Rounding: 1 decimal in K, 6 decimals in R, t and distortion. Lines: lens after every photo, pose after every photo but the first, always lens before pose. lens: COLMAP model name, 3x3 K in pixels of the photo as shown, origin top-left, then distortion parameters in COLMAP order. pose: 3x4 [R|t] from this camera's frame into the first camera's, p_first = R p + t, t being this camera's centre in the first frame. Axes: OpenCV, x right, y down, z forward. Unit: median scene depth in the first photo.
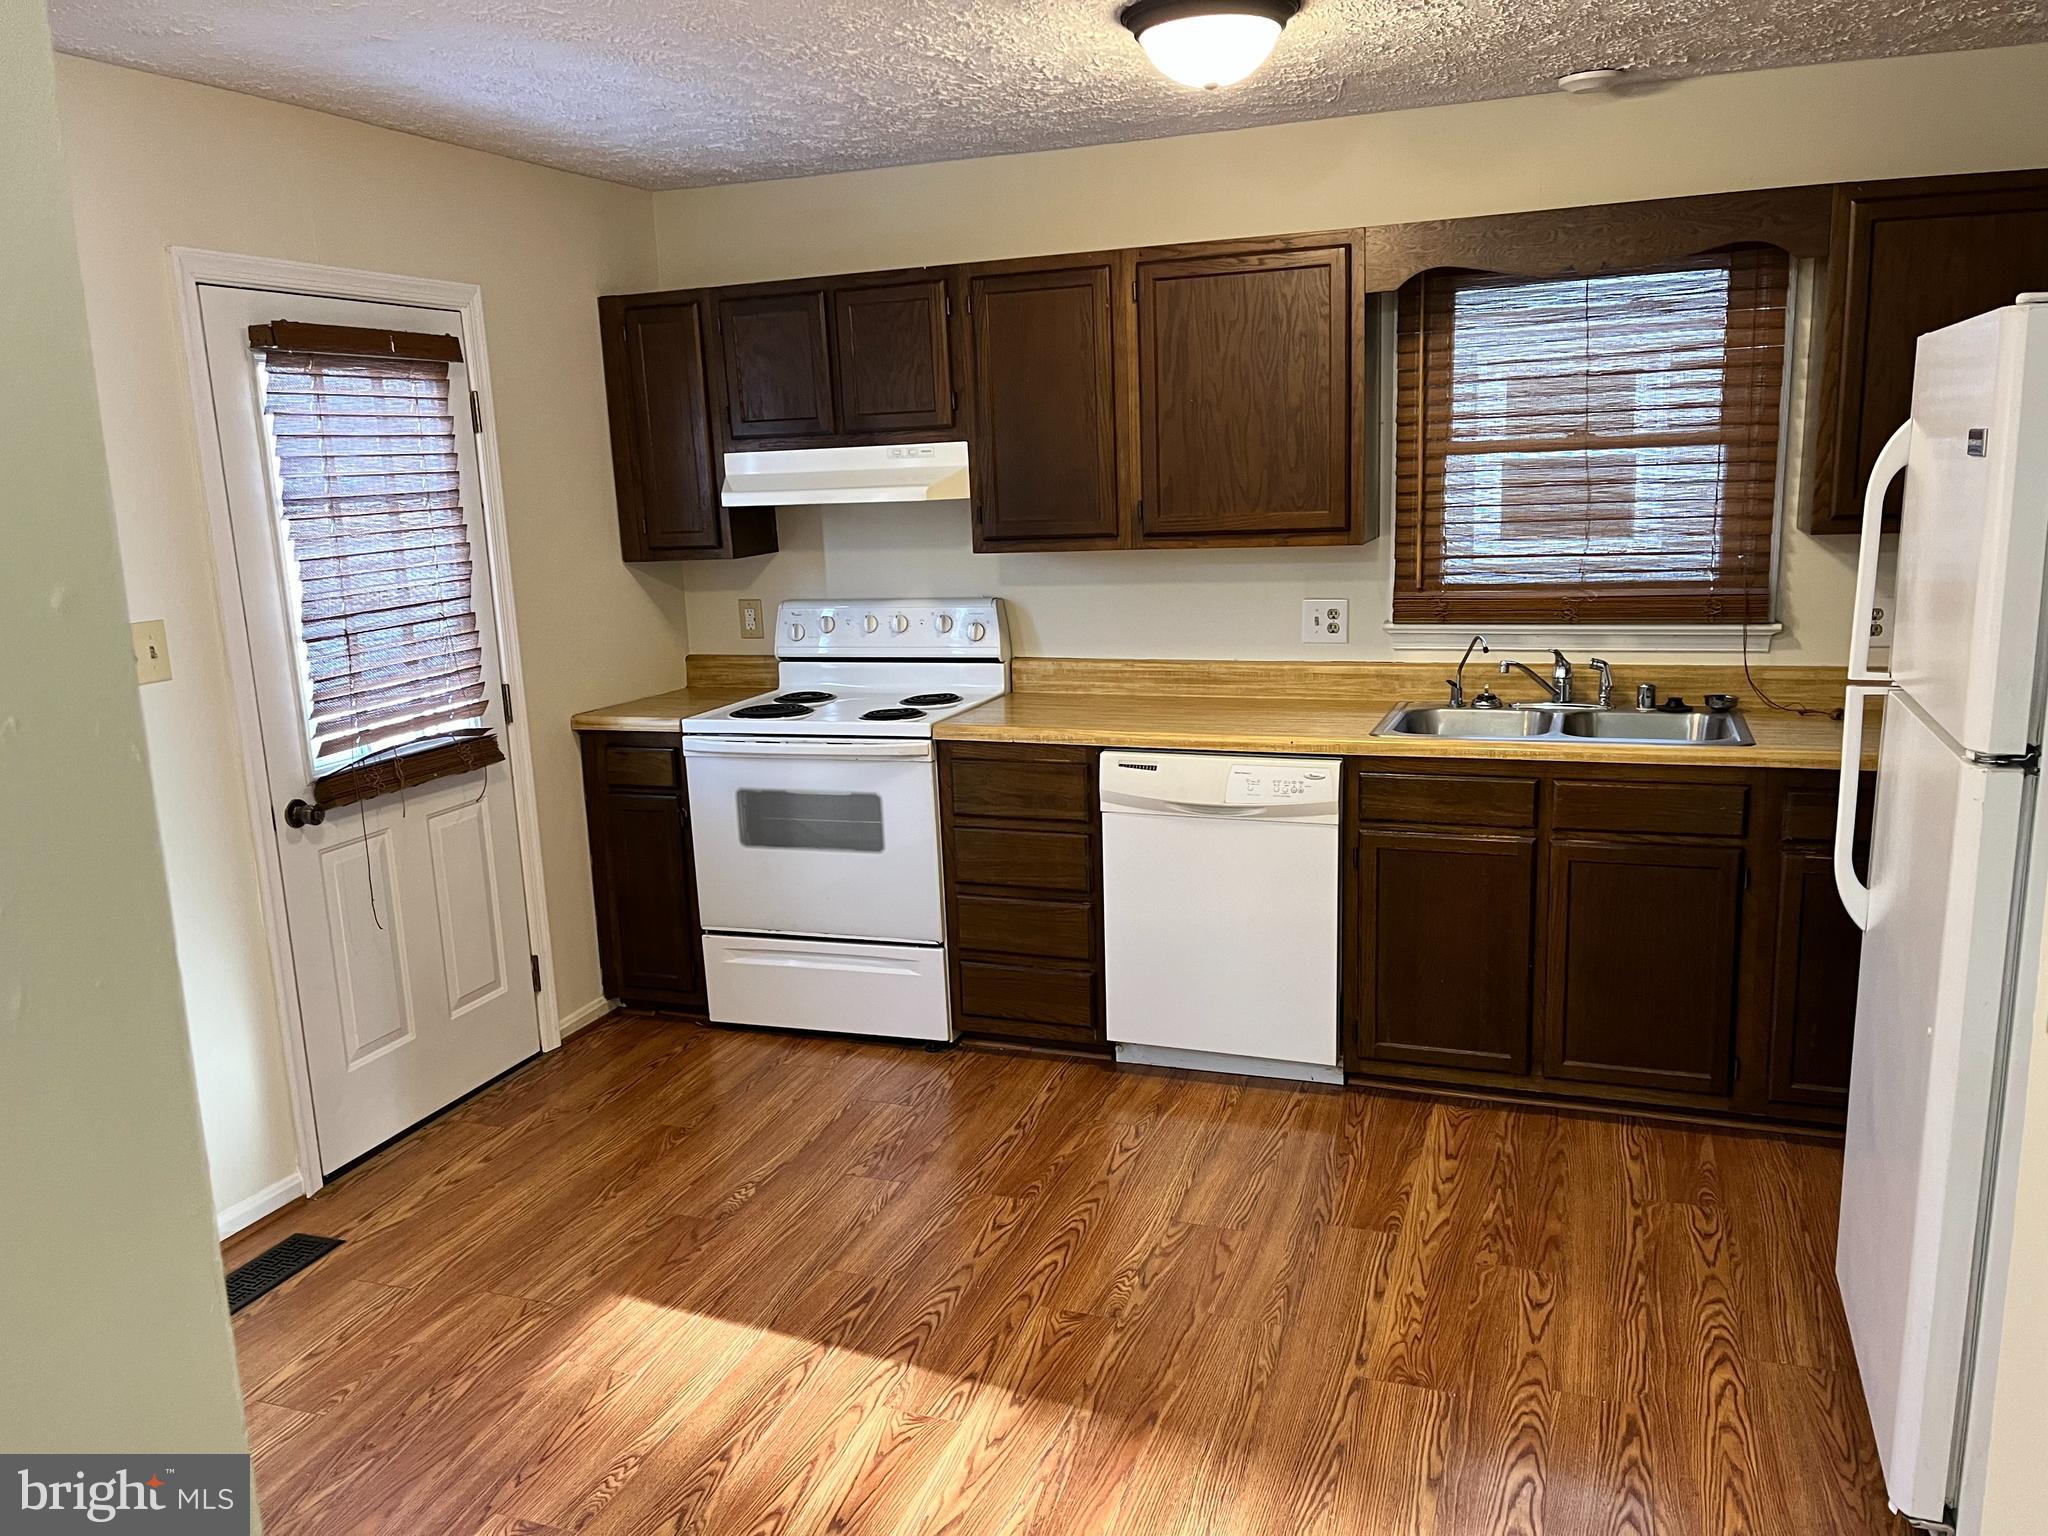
lens RADIAL K [[1569.7, 0, 981.1], [0, 1569.7, 806.2], [0, 0, 1]] dist [0.040620, -0.050382]
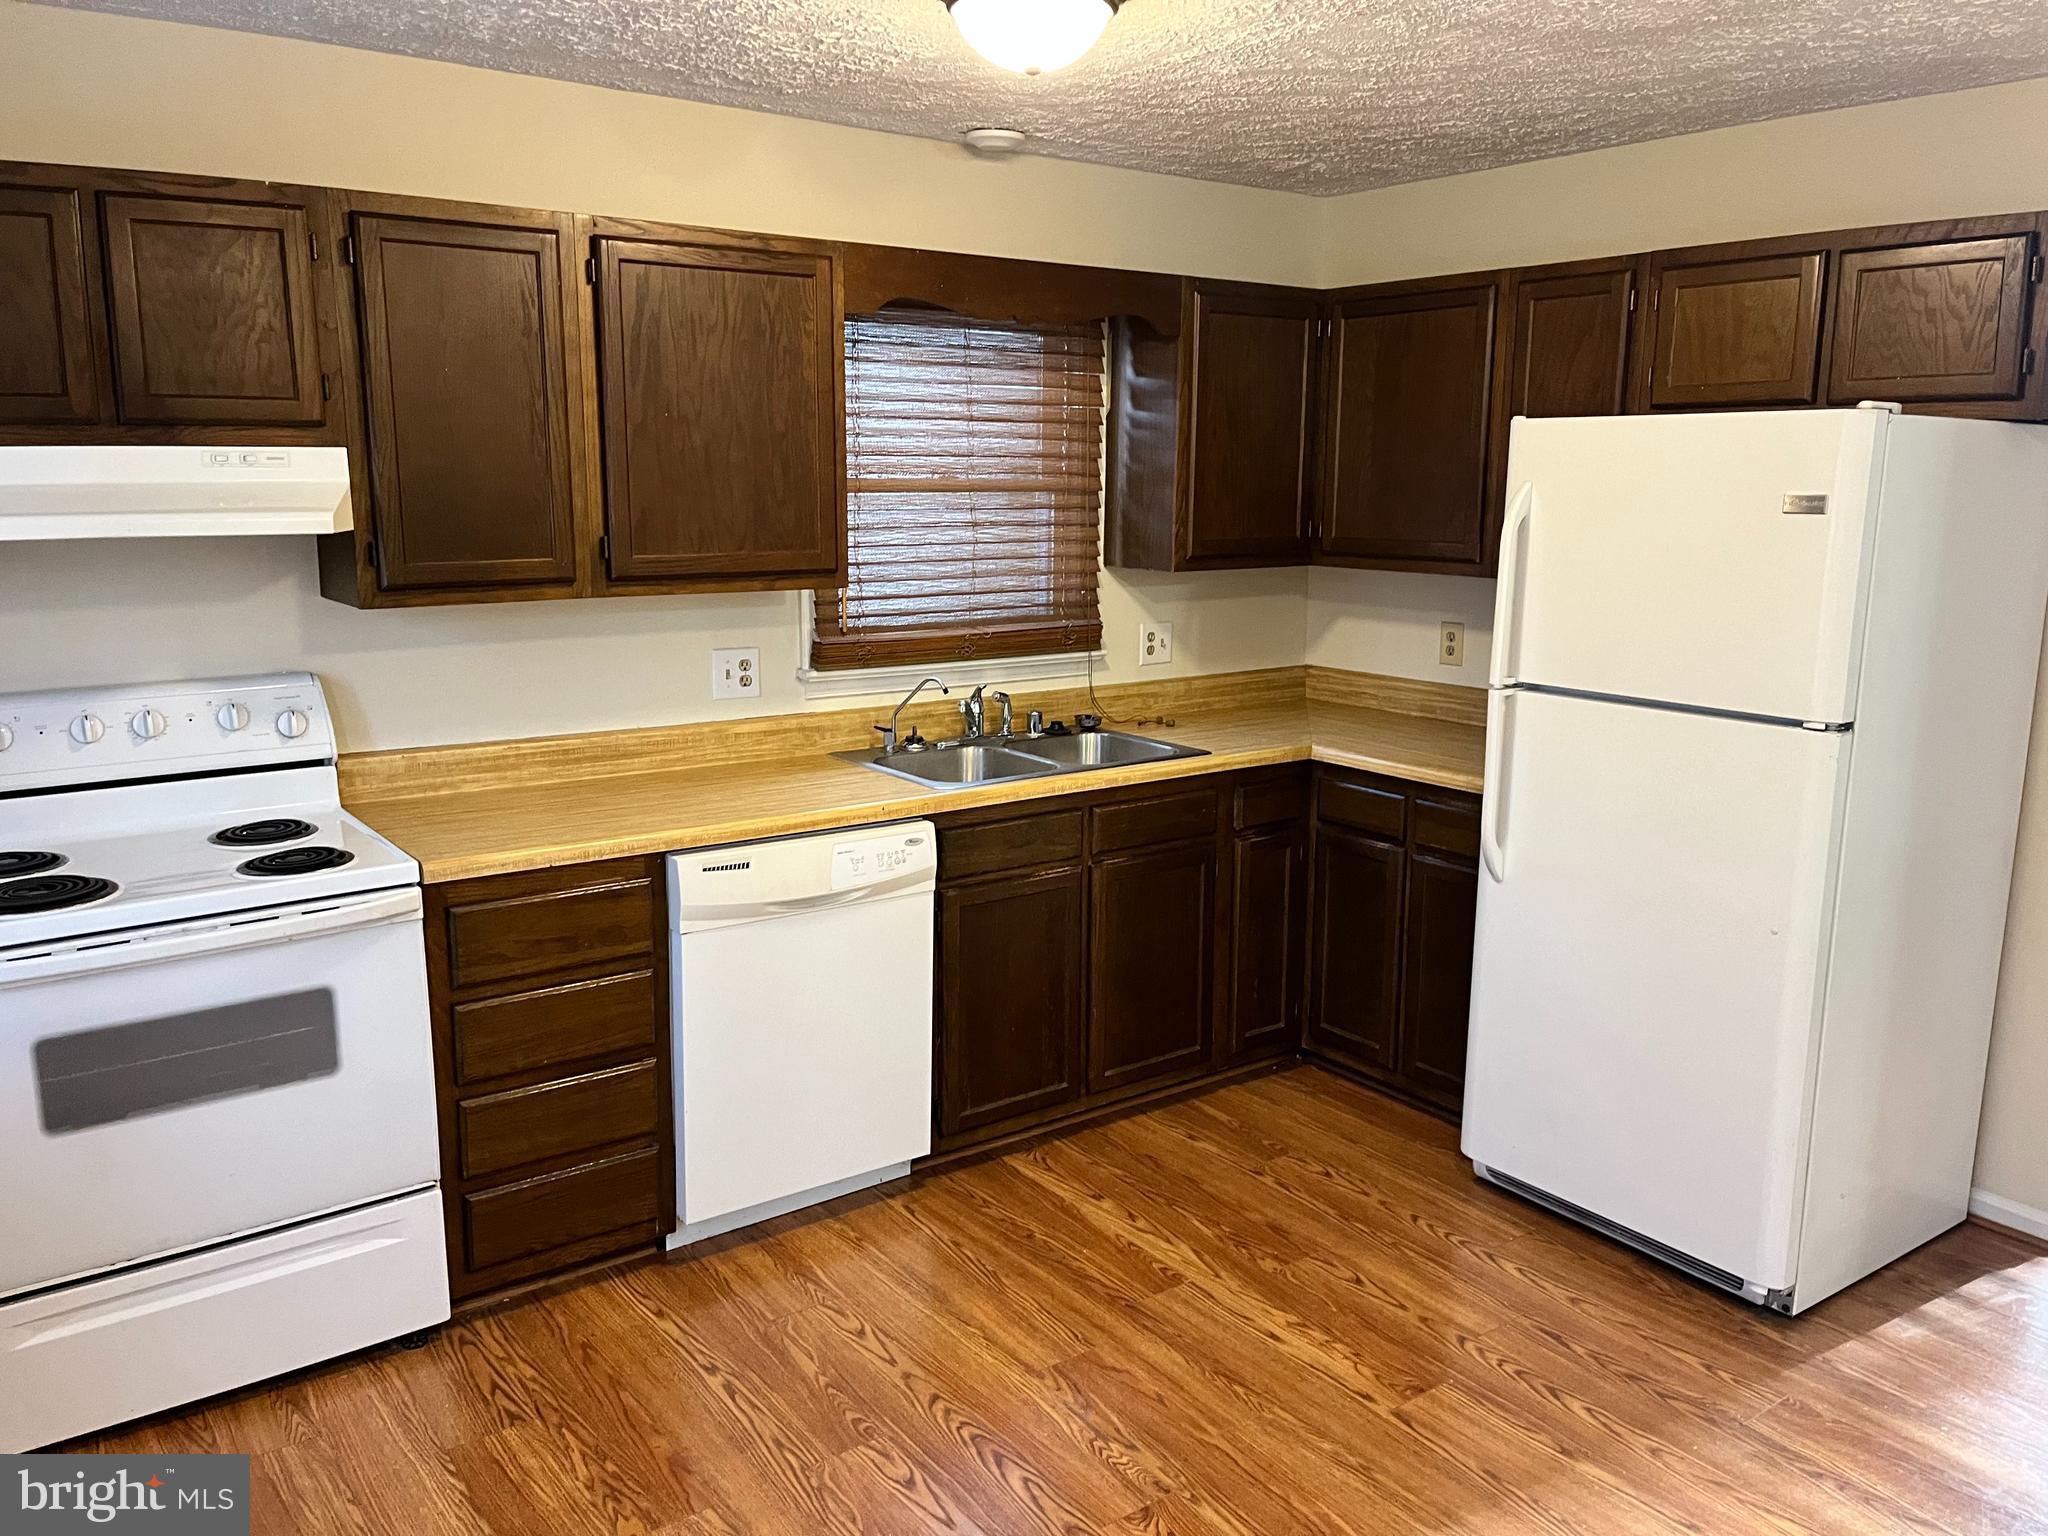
lens RADIAL K [[1569.7, 0, 1032.0], [0, 1569.7, 766.0], [0, 0, 1]] dist [0.040620, -0.050382]
pose [[0.529607, -0.116098, 0.840260, -0.477089], [0.155165, 0.987134, 0.038593, -0.081725], [-0.833930, 0.109940, 0.540808, 0.427550]]
